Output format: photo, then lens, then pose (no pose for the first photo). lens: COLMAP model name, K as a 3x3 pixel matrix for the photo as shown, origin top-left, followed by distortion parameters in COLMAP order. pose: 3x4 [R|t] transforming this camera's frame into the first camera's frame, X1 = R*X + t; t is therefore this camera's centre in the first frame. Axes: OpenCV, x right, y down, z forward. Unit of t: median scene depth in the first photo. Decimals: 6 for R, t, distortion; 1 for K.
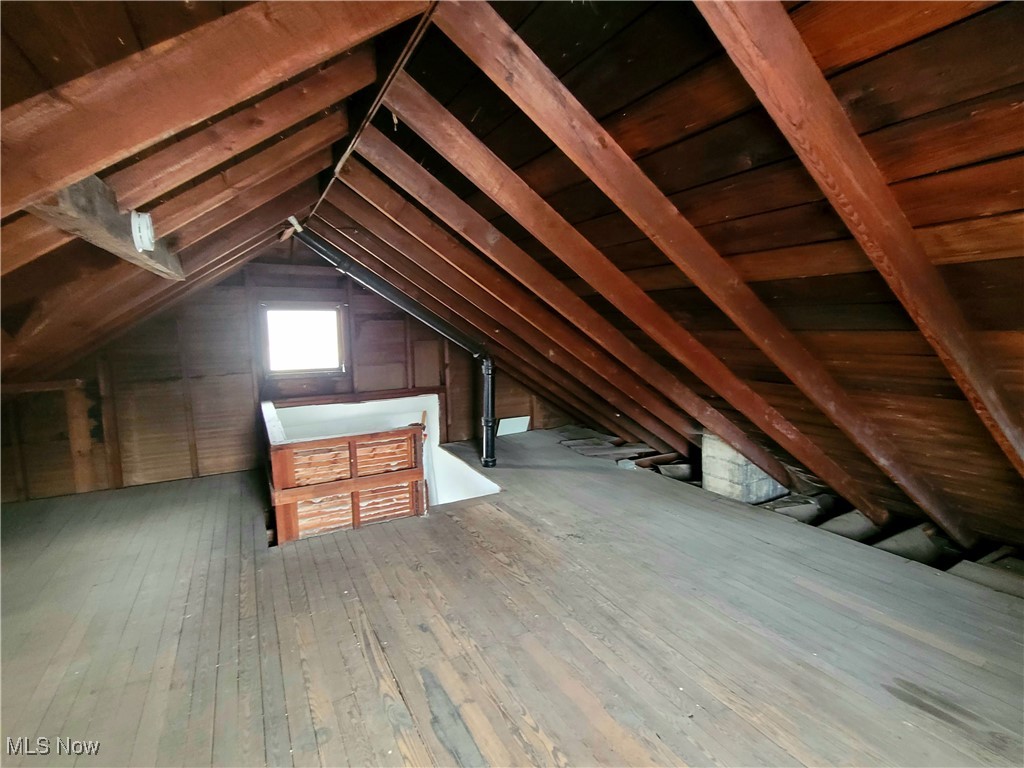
lens RADIAL K [[493.9, 0, 515.4], [0, 493.9, 378.7], [0, 0, 1]] dist [-0.000972, -0.001316]
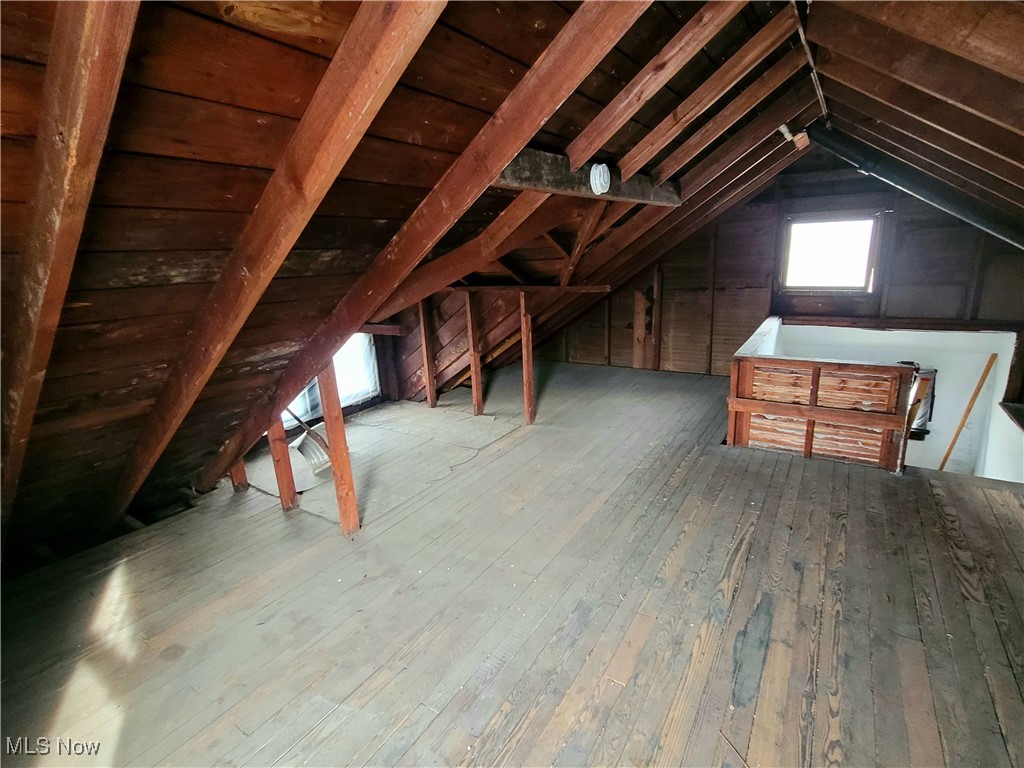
lens RADIAL K [[493.9, 0, 515.4], [0, 493.9, 378.7], [0, 0, 1]] dist [-0.000972, -0.001316]
pose [[0.462831, 0.212802, -0.860525, 0.217921], [-0.061020, 0.976103, 0.208564, -0.012699], [0.884344, -0.044020, 0.464756, 0.060315]]
